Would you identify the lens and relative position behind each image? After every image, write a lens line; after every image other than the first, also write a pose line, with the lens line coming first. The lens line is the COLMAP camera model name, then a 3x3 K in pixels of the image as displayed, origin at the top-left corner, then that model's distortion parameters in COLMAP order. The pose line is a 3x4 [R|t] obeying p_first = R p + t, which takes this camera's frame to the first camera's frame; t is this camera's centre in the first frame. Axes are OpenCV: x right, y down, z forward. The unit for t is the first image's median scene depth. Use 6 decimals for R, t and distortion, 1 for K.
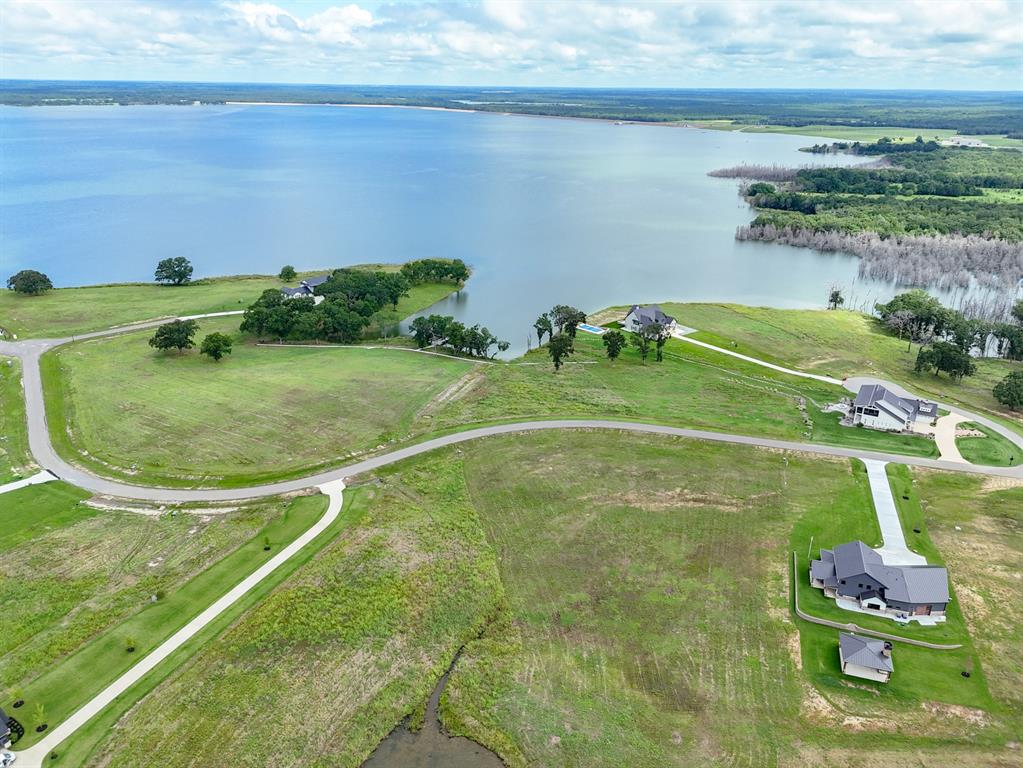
lens RADIAL K [[755.0, 0, 512.3], [0, 755.0, 378.4], [0, 0, 1]] dist [0.055804, -0.051484]
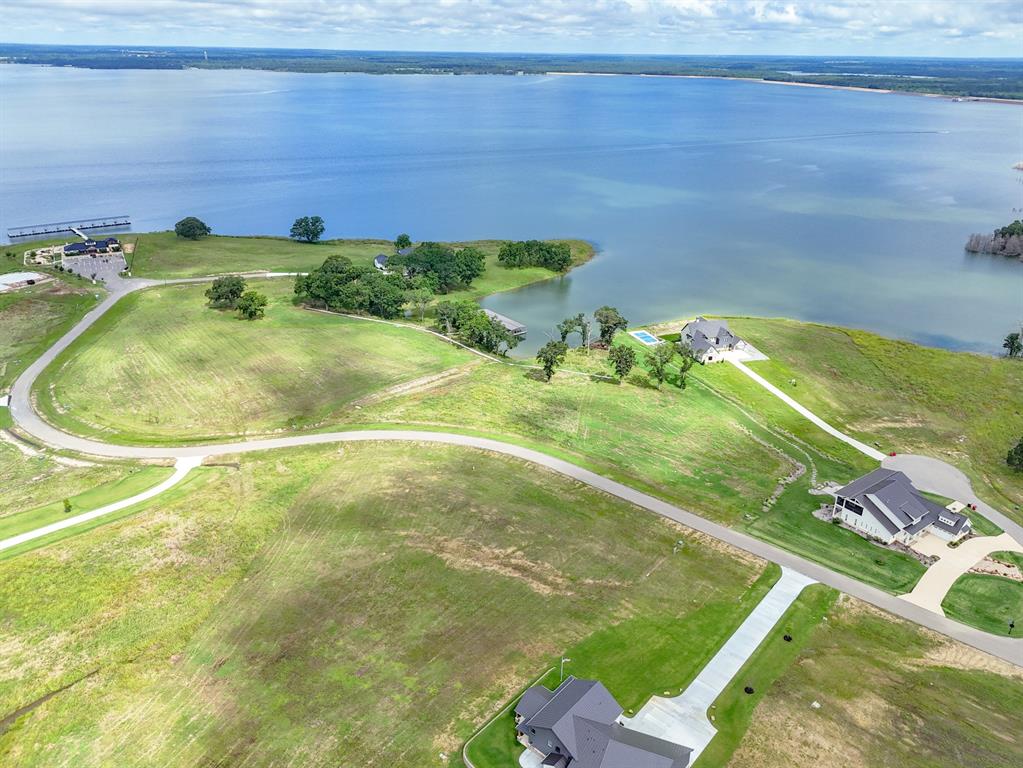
lens RADIAL K [[755.0, 0, 512.3], [0, 755.0, 378.4], [0, 0, 1]] dist [0.055804, -0.051484]
pose [[0.916734, 0.159696, -0.366191, 0.393129], [-0.147437, 0.987164, 0.061405, -0.069025], [0.371296, -0.002302, 0.928512, 0.193741]]
